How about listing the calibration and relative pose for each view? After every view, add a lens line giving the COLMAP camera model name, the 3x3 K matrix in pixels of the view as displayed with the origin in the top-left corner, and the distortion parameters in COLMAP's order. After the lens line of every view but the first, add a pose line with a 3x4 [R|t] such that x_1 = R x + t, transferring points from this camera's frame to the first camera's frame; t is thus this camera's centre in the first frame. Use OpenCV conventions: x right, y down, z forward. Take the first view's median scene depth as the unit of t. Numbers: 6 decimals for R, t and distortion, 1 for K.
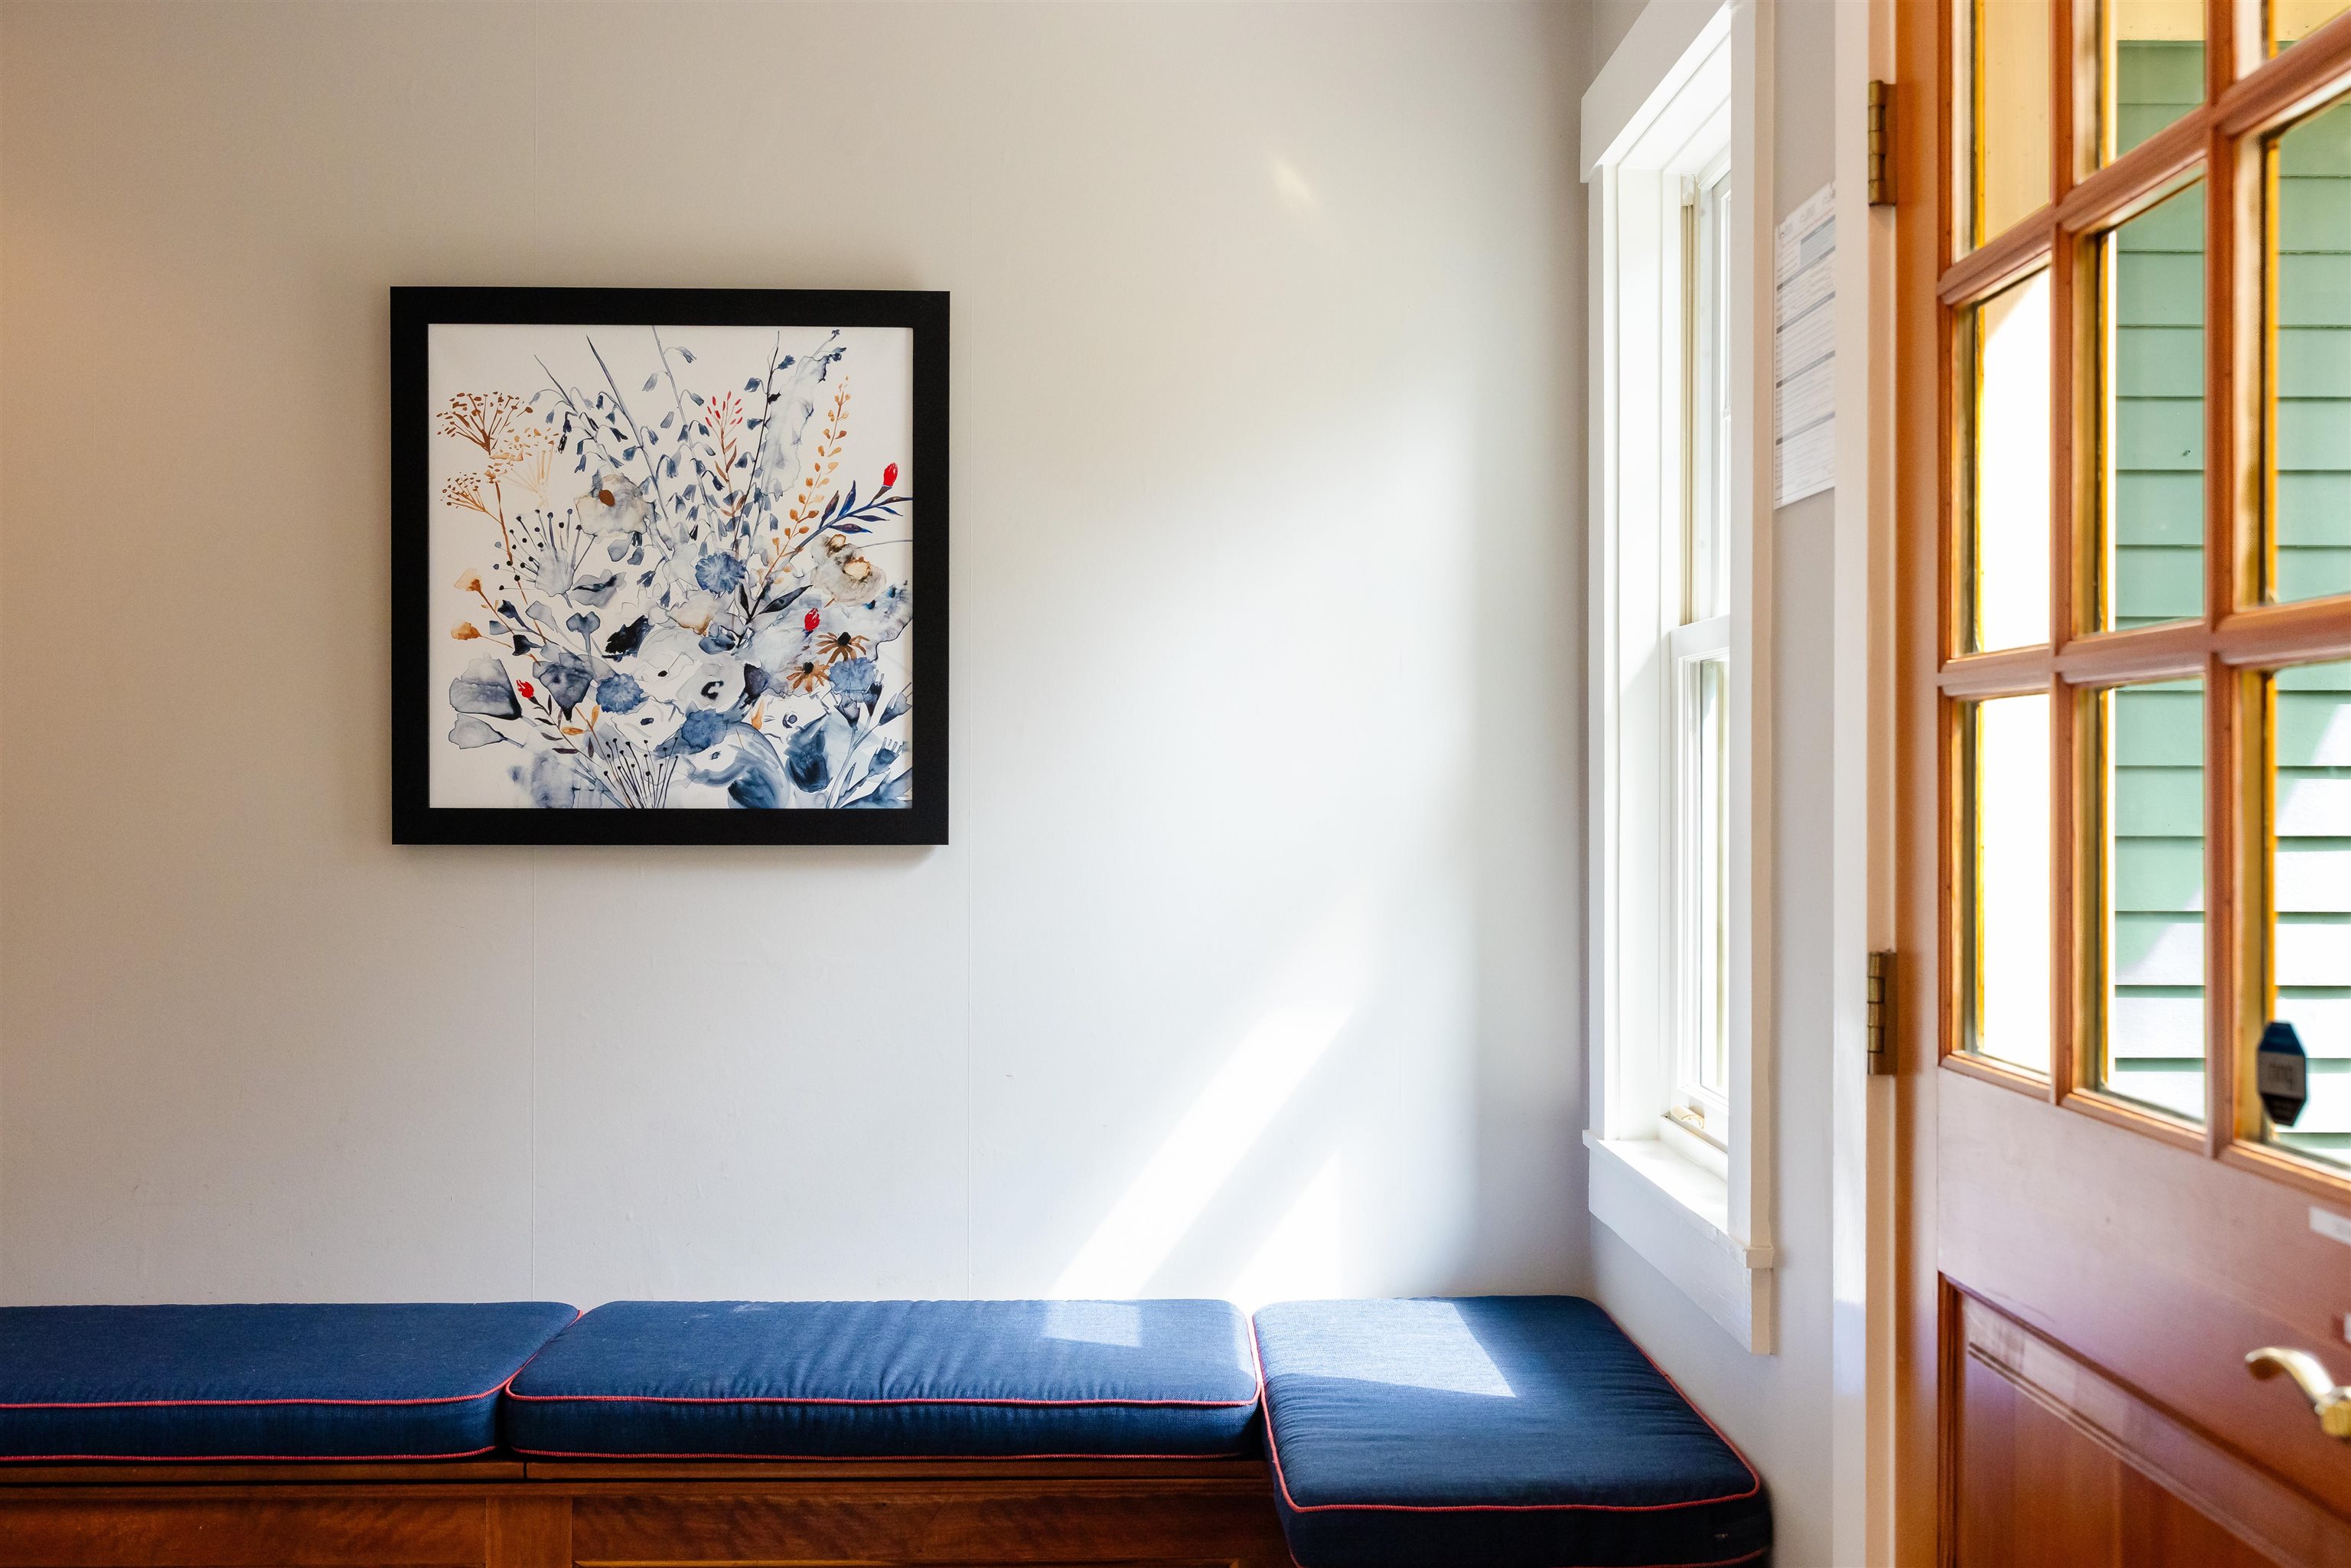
lens RADIAL K [[2349.1, 0, 1175.3], [0, 2349.1, 782.8], [0, 0, 1]] dist [0.019060, 0.000000]
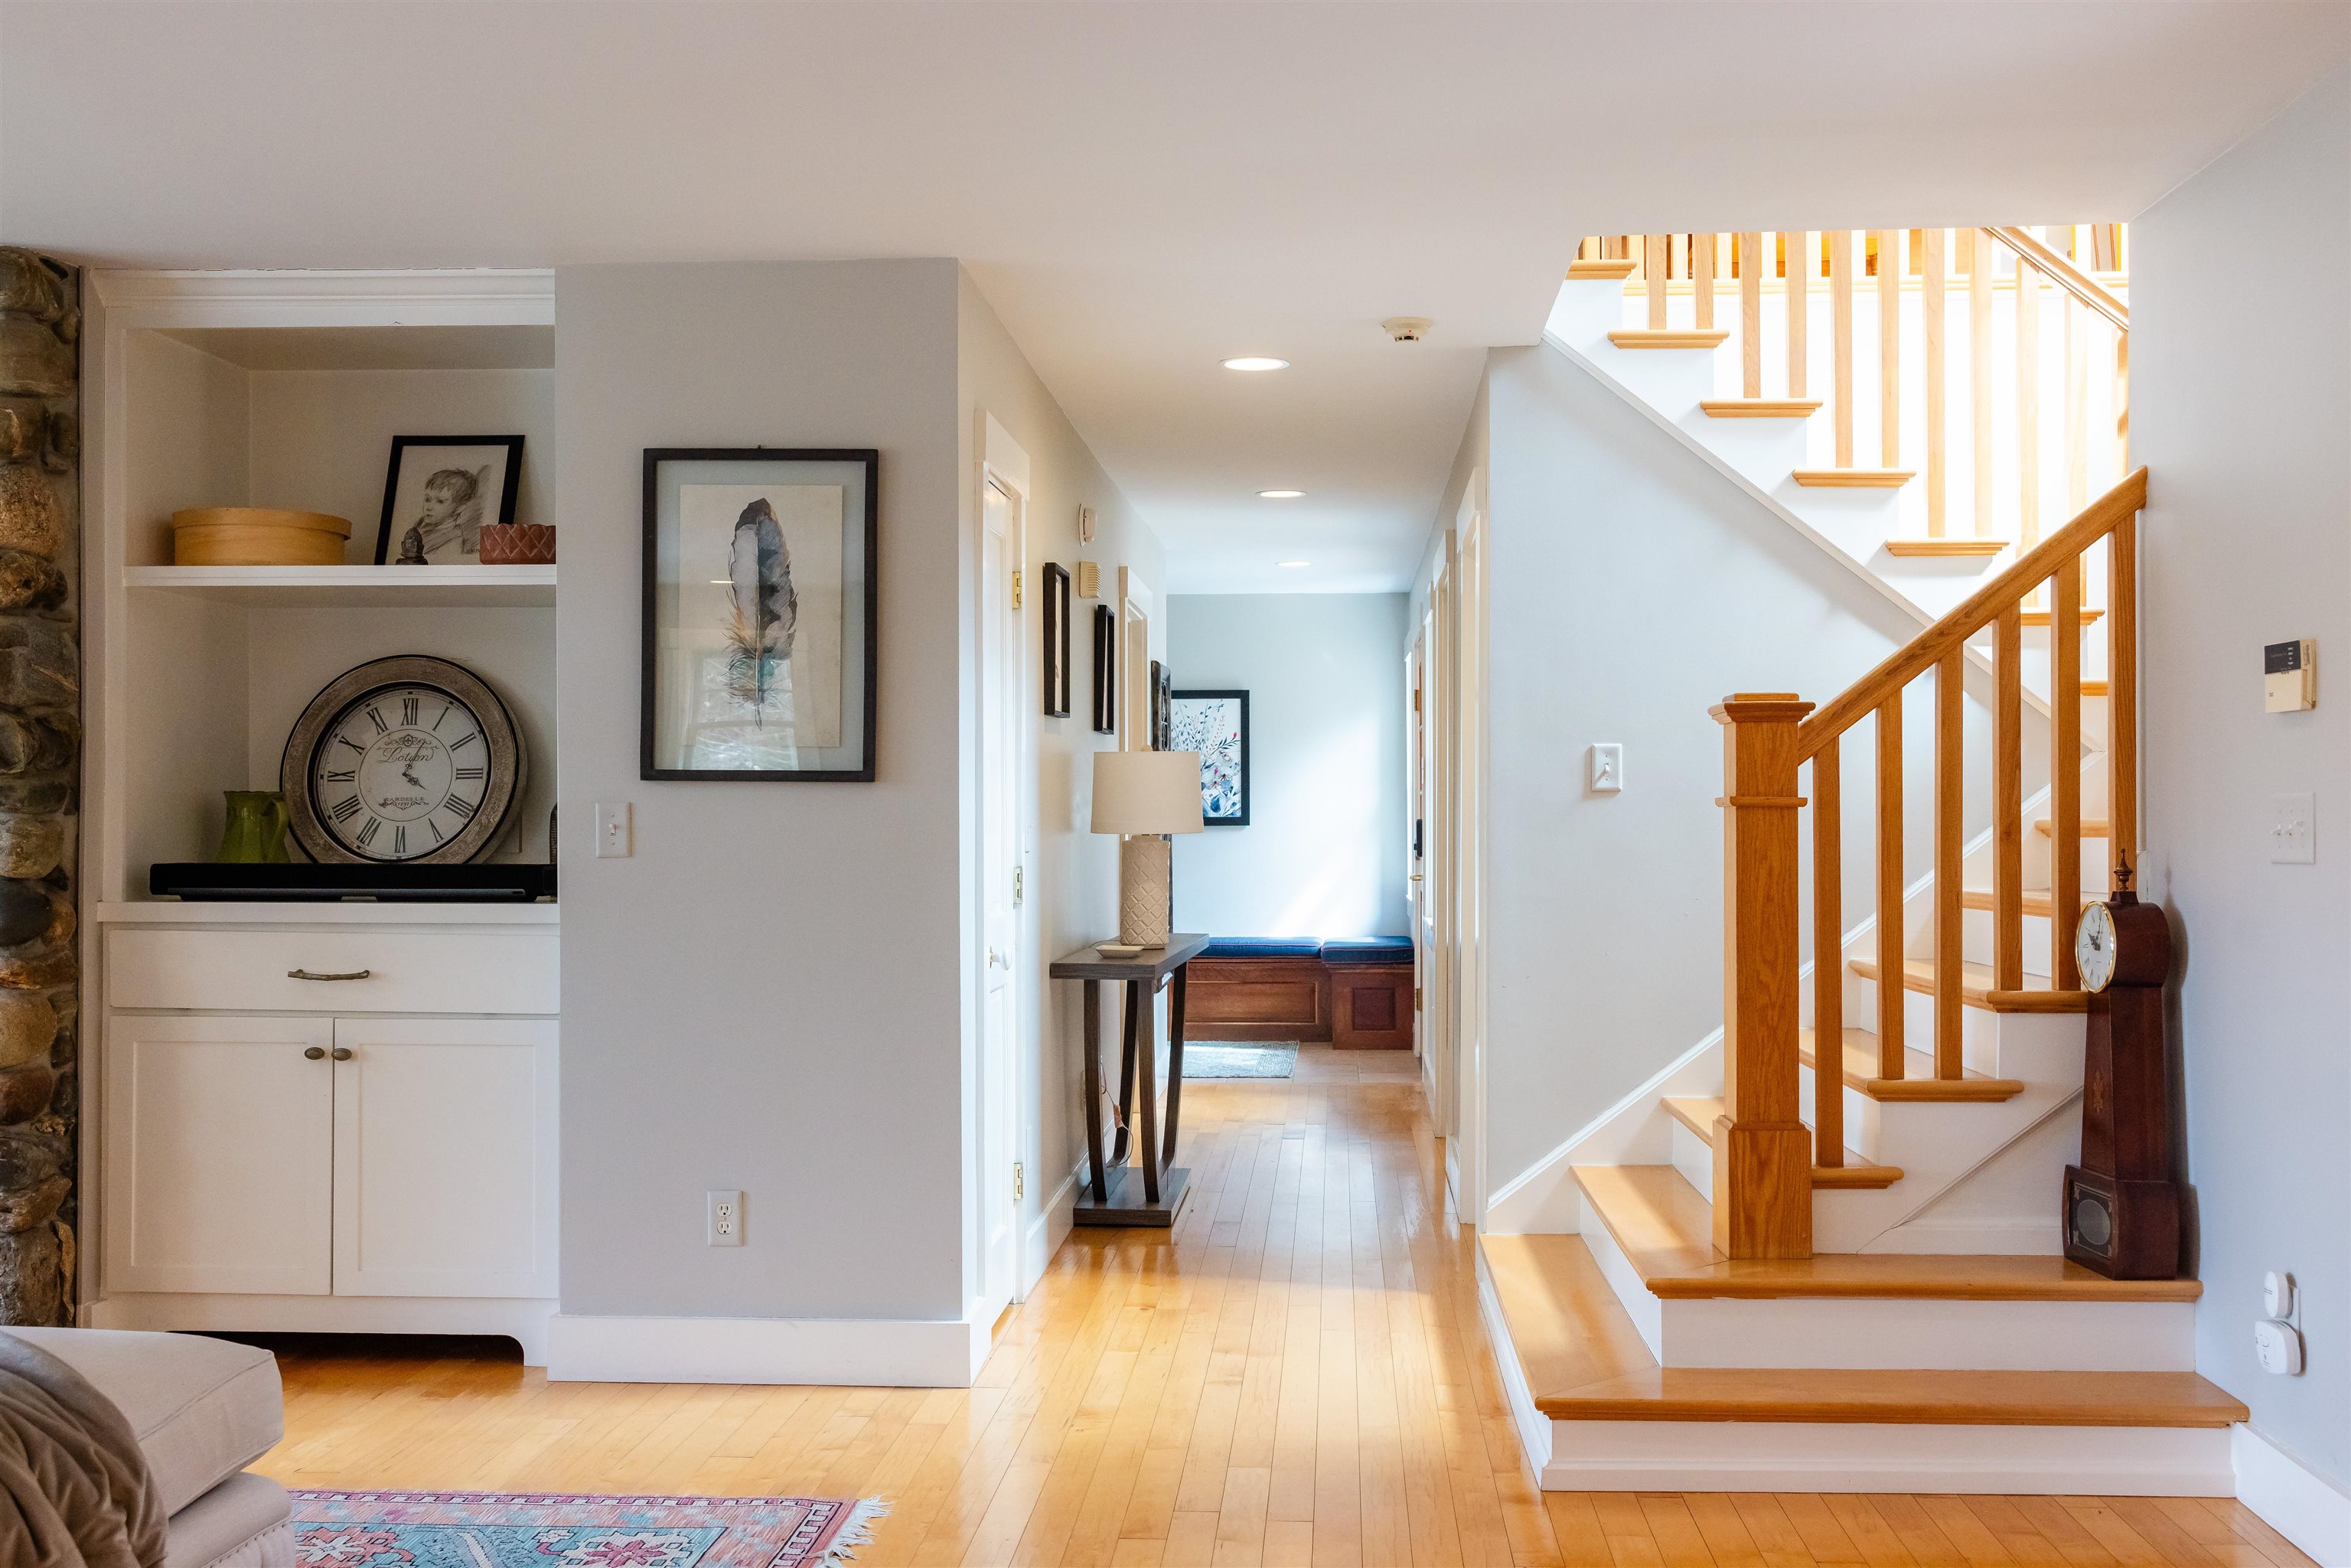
lens RADIAL K [[2272.9, 0, 1210.2], [0, 2272.9, 814.7], [0, 0, 1]] dist [0.034385, 0.000000]
pose [[0.996316, -0.004144, -0.085654, 0.173092], [0.004179, 0.999991, 0.000235, 0.006273], [0.085652, -0.000592, 0.996325, -2.938853]]
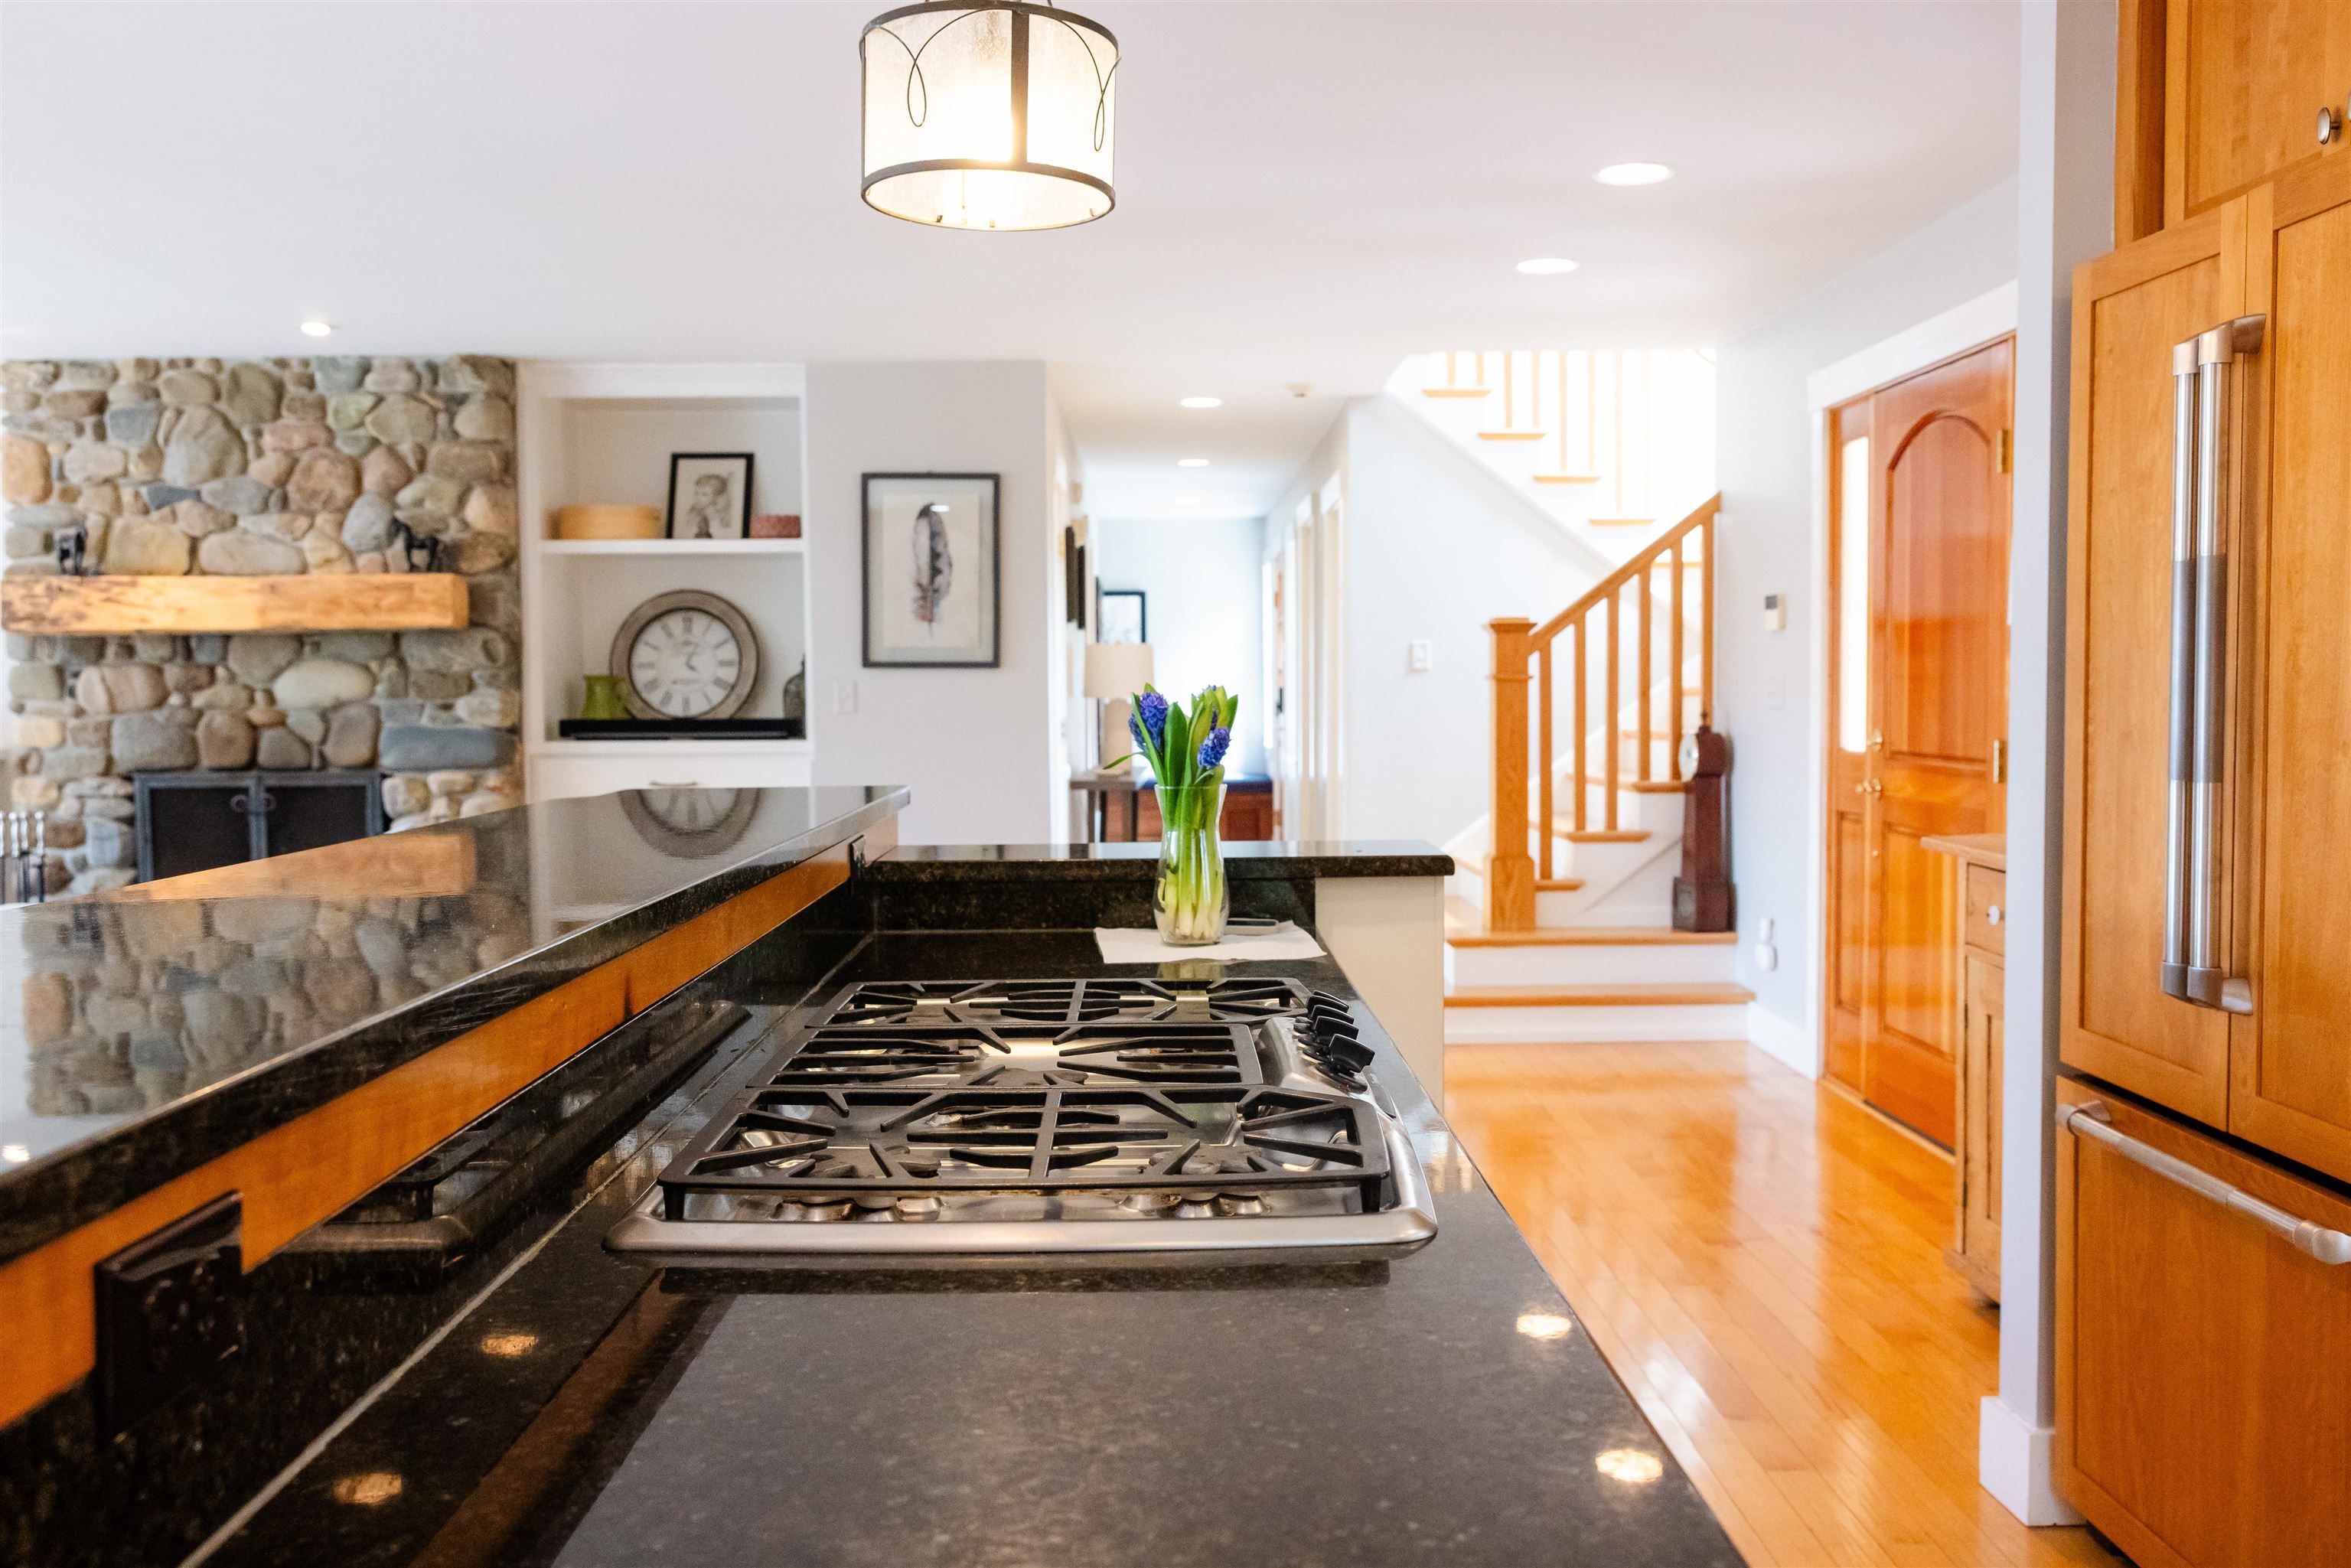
lens RADIAL K [[2020.0, 0, 1170.7], [0, 2020.0, 796.2], [0, 0, 1]] dist [-0.019552, 0.025867]
pose [[0.999557, -0.008550, -0.028508, 0.088610], [0.010165, 0.998321, 0.057019, 0.000854], [0.027973, -0.057284, 0.997966, -3.677347]]
